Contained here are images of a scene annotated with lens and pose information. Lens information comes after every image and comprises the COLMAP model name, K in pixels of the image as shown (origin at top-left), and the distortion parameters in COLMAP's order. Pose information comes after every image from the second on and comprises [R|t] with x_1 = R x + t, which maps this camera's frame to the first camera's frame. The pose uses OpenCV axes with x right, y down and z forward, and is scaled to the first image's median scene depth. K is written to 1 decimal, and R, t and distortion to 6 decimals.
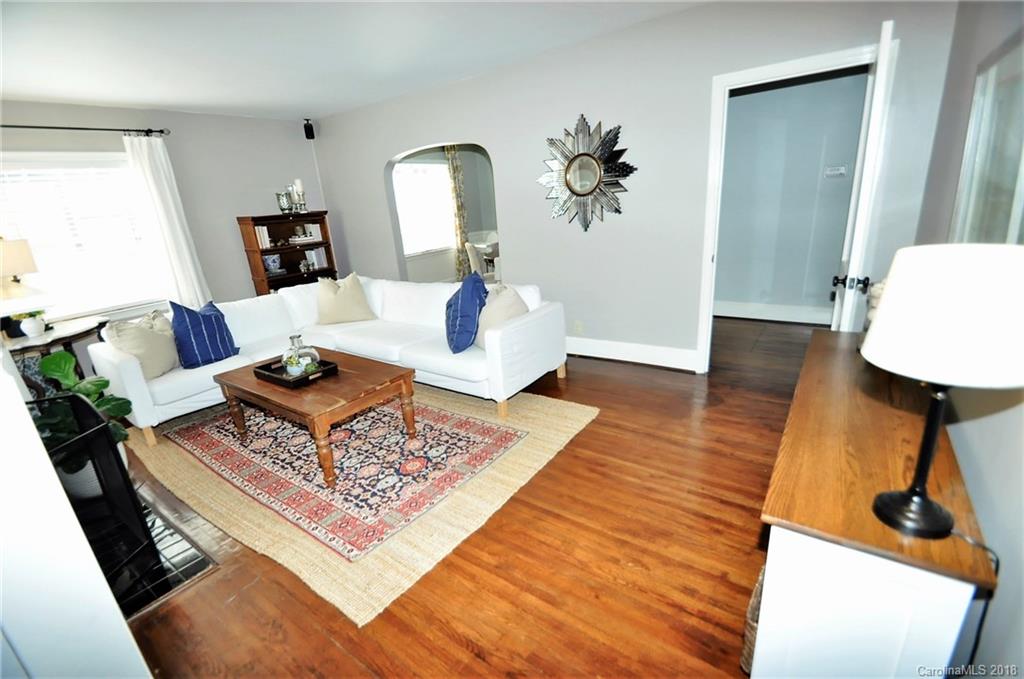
lens RADIAL K [[447.0, 0, 508.1], [0, 447.0, 334.2], [0, 0, 1]] dist [0.006282, -0.009902]
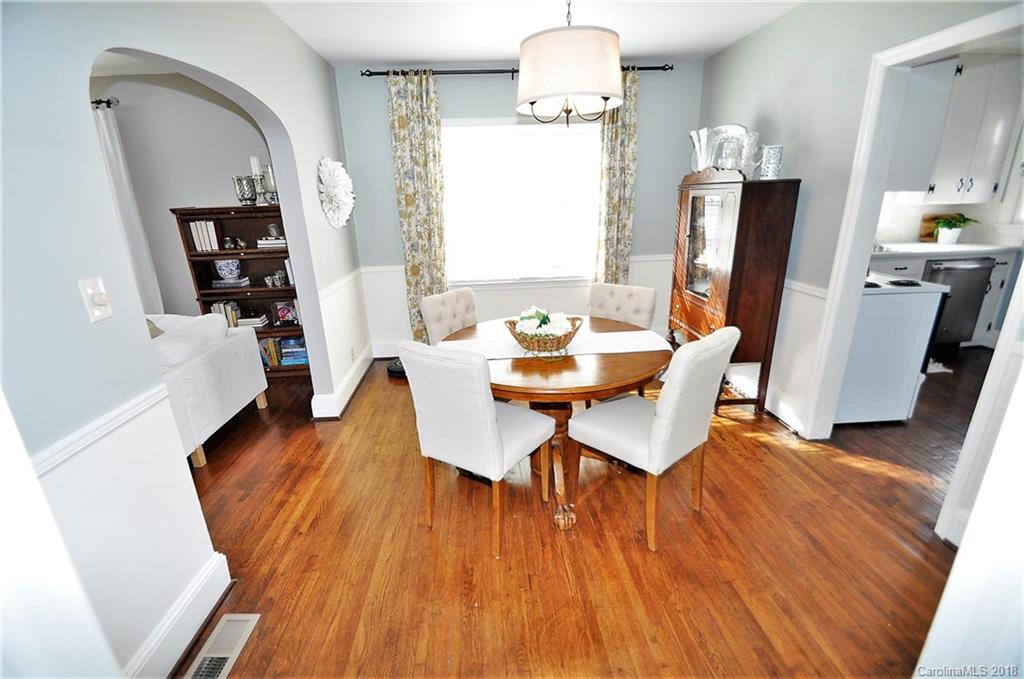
lens RADIAL K [[447.0, 0, 508.8], [0, 447.0, 345.3], [0, 0, 1]] dist [0.006282, -0.009902]
pose [[0.635947, 0.292513, -0.714148, 0.702477], [-0.242372, 0.954264, 0.175032, -0.569417], [0.732685, 0.061778, 0.677758, 1.677249]]
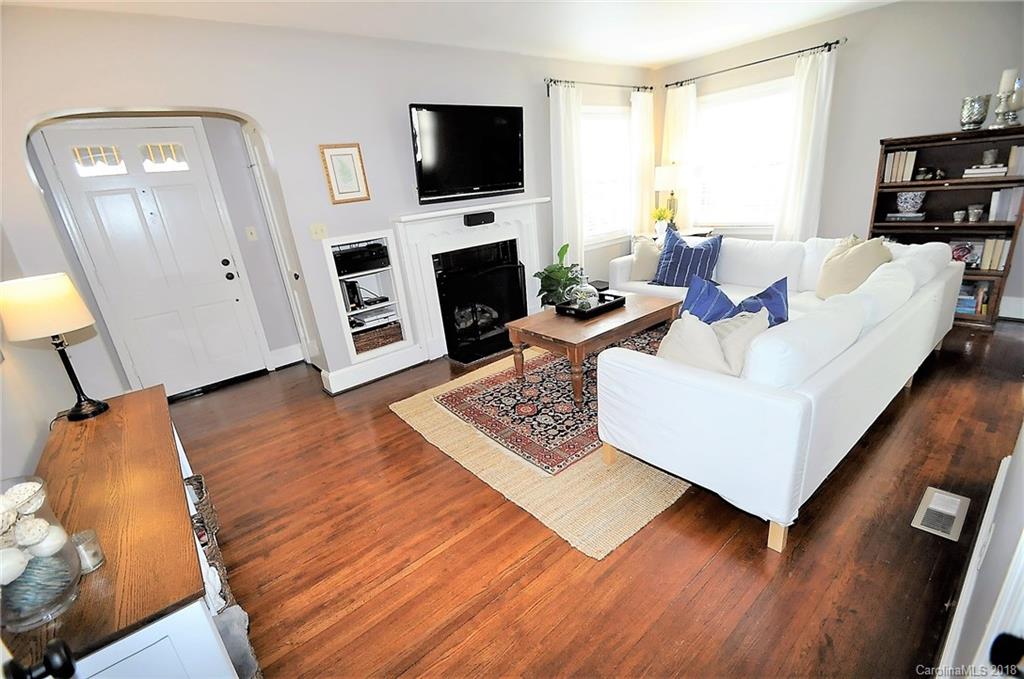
lens RADIAL K [[447.0, 0, 507.9], [0, 447.0, 345.4], [0, 0, 1]] dist [0.006282, -0.009902]
pose [[-0.245493, 0.418221, -0.874542, 0.733010], [-0.162906, 0.871522, 0.462506, -0.372715], [0.955612, 0.256010, -0.145822, 1.071071]]
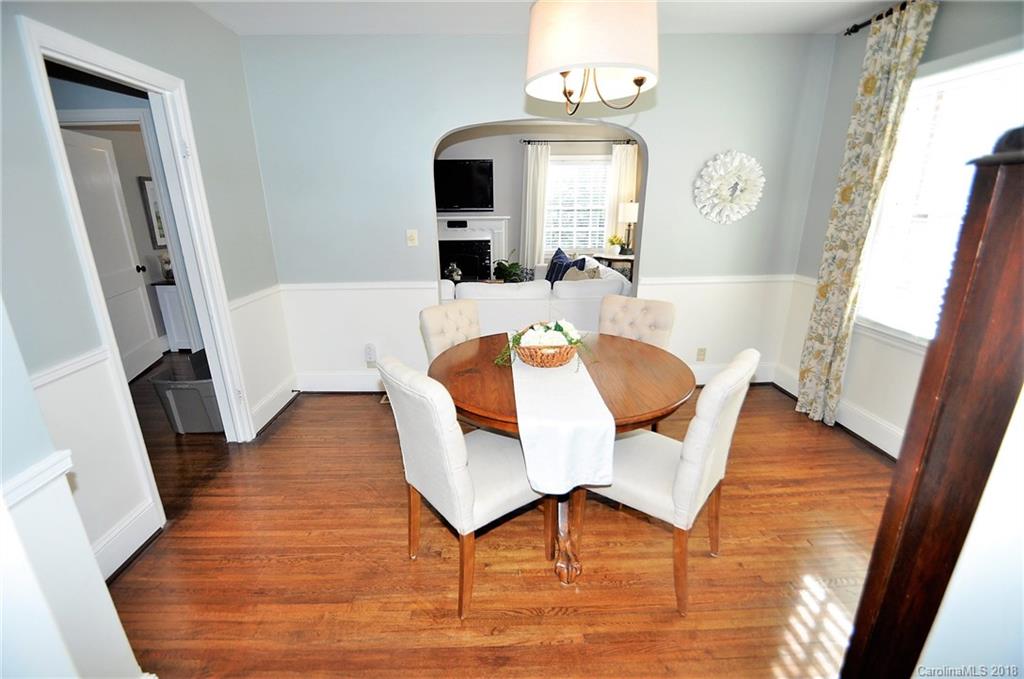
lens RADIAL K [[447.0, 0, 505.0], [0, 447.0, 343.0], [0, 0, 1]] dist [0.006282, -0.009902]
pose [[-0.794571, 0.257261, -0.549977, 0.616896], [-0.107093, 0.832219, 0.544006, -0.897225], [0.597652, 0.491150, -0.633706, 2.802931]]
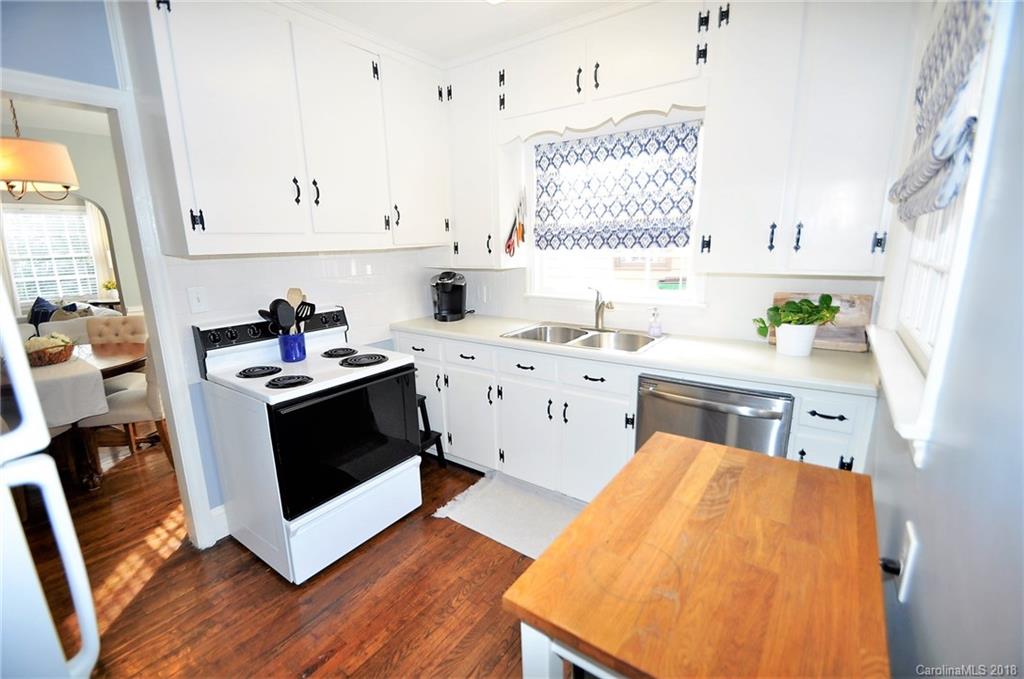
lens RADIAL K [[447.0, 0, 503.9], [0, 447.0, 343.8], [0, 0, 1]] dist [0.006282, -0.009902]
pose [[0.000675, 0.295278, -0.955411, 1.225614], [-0.273545, 0.919026, 0.283839, -1.145553], [0.961859, 0.261157, 0.081392, 3.413339]]
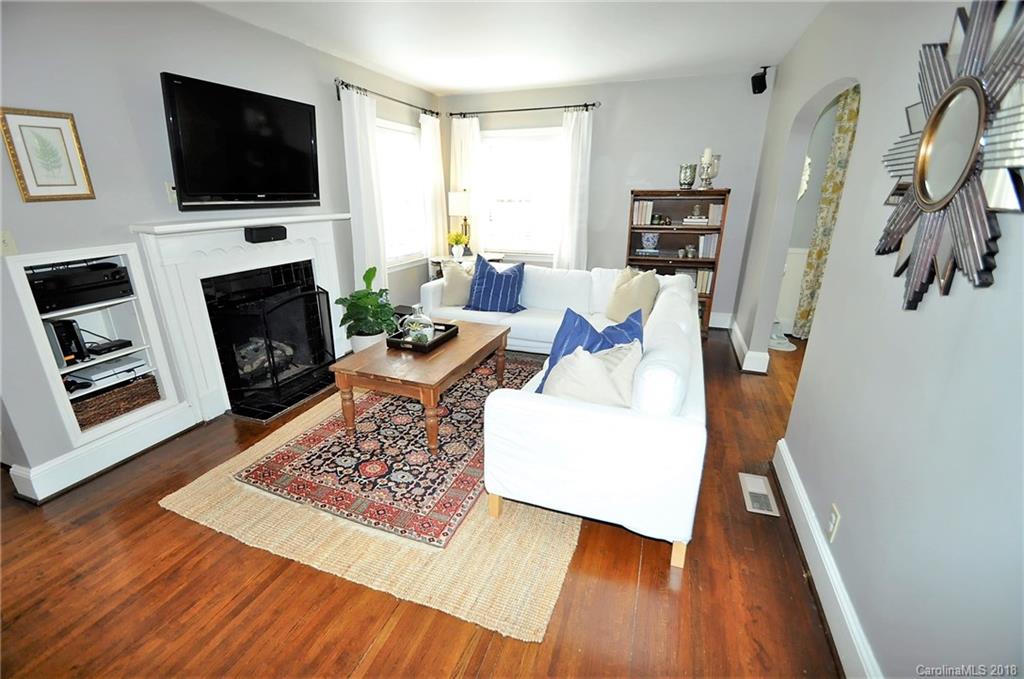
lens RADIAL K [[447.0, 0, 506.9], [0, 447.0, 344.6], [0, 0, 1]] dist [0.006282, -0.009902]
pose [[0.262288, 0.382921, -0.885764, 0.601927], [-0.296420, 0.905492, 0.303675, -0.317546], [0.918336, 0.182908, 0.351005, 0.870204]]
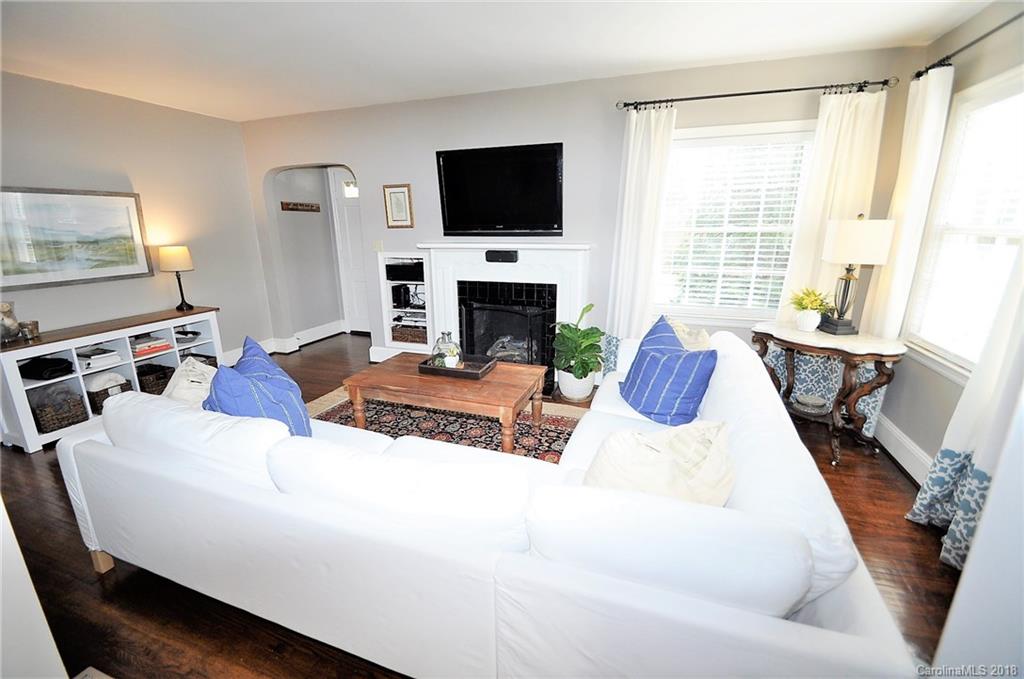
lens RADIAL K [[447.0, 0, 511.0], [0, 447.0, 345.4], [0, 0, 1]] dist [0.006282, -0.009902]
pose [[-0.957171, 0.152069, -0.246370, -0.379005], [-0.002906, 0.845865, 0.533390, -0.587833], [0.289508, 0.511261, -0.809196, 2.058388]]
